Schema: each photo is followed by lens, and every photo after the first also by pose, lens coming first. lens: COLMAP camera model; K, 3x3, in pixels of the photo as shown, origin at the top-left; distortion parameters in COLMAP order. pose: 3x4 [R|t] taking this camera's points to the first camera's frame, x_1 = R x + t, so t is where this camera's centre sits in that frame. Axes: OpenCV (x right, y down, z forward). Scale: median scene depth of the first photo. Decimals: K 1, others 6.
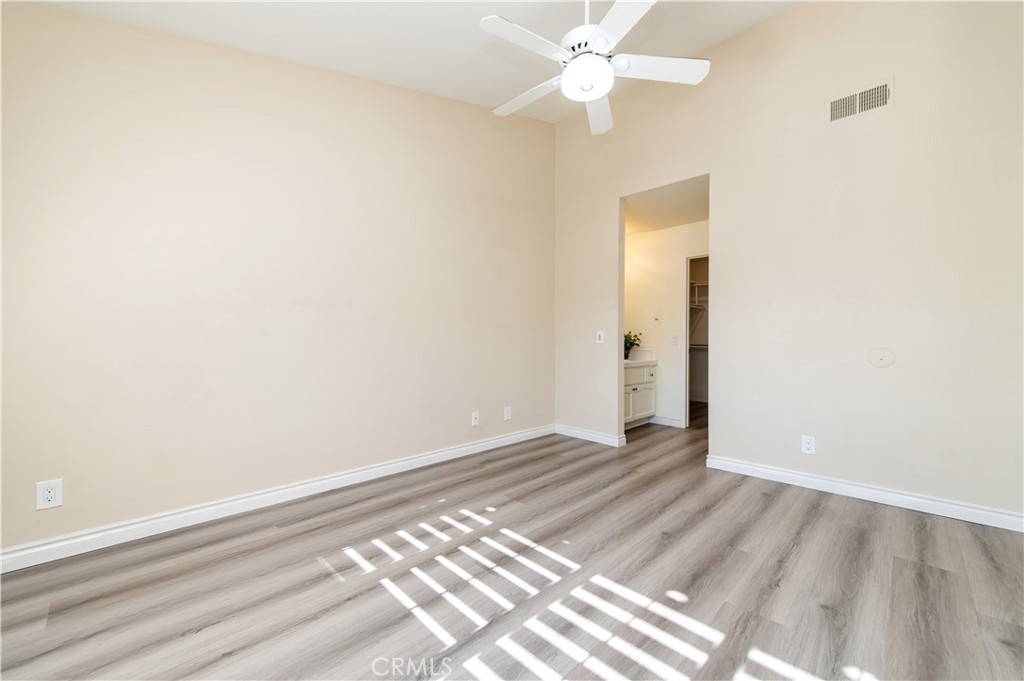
lens RADIAL K [[401.7, 0, 509.7], [0, 401.7, 341.3], [0, 0, 1]] dist [0.016454, -0.002916]
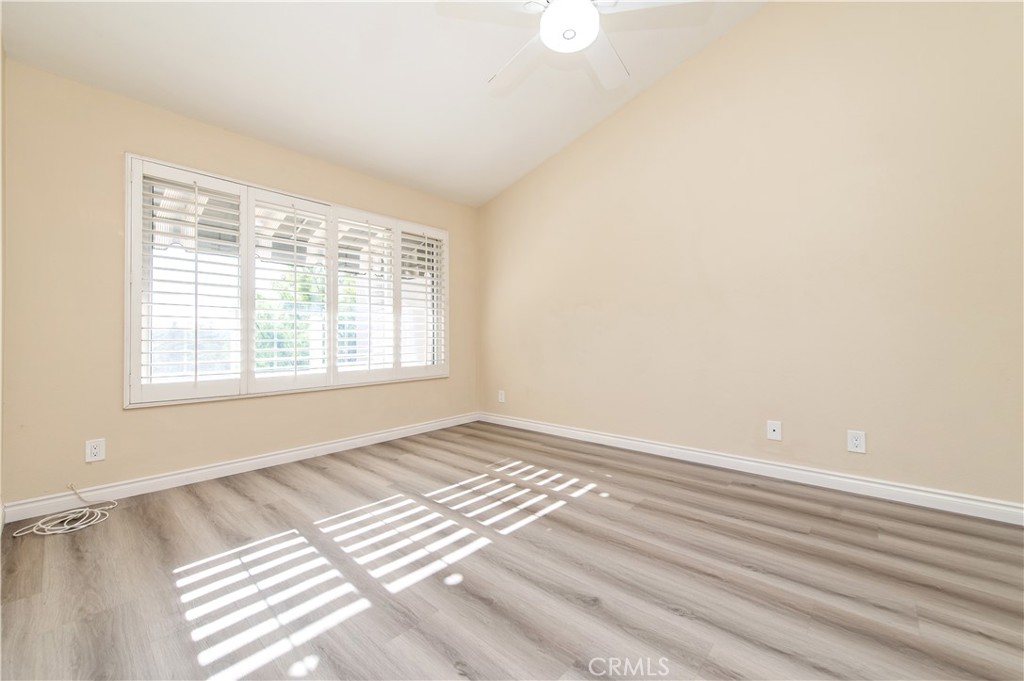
lens RADIAL K [[401.7, 0, 509.9], [0, 401.7, 339.9], [0, 0, 1]] dist [0.016454, -0.002916]
pose [[0.036973, -0.003027, -0.999312, 1.158671], [0.010051, 0.999946, -0.002657, 0.049792], [0.999266, -0.009945, 0.037001, 0.923850]]
